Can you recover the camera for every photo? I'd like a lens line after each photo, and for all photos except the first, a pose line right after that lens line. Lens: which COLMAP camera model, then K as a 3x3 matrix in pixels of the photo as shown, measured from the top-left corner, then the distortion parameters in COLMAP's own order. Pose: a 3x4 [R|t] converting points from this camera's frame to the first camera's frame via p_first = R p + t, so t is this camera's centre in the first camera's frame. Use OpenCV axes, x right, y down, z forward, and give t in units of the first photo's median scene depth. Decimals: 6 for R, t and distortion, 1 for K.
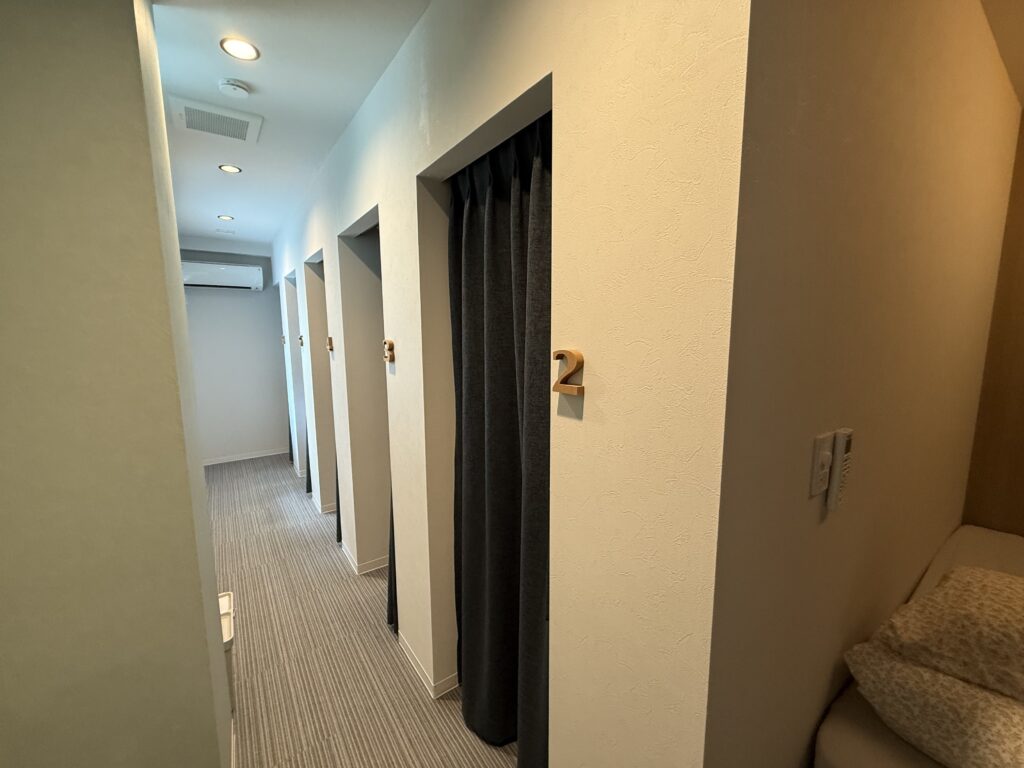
lens RADIAL K [[415.8, 0, 512.0], [0, 415.8, 384.0], [0, 0, 1]] dist [0.001499, 0.000162]
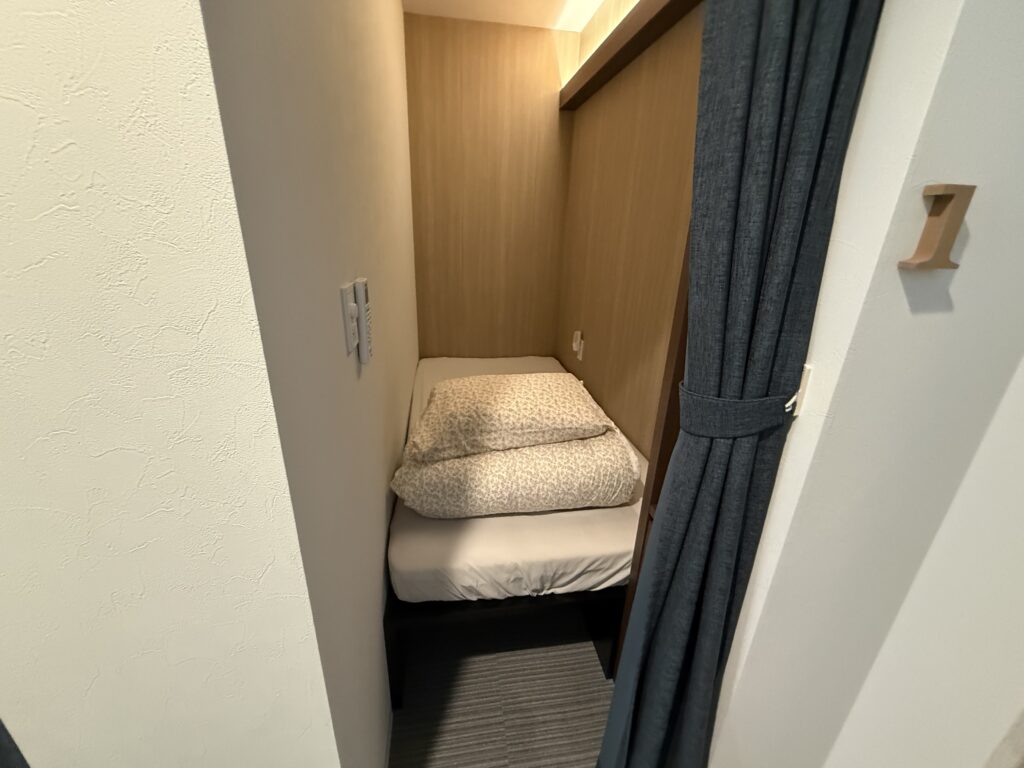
lens RADIAL K [[415.8, 0, 512.0], [0, 415.8, 384.0], [0, 0, 1]] dist [0.001499, 0.000162]
pose [[0.444863, -0.296046, 0.845254, 0.061351], [0.083661, 0.953396, 0.289891, 0.086063], [-0.891683, -0.058247, 0.448898, 0.221390]]
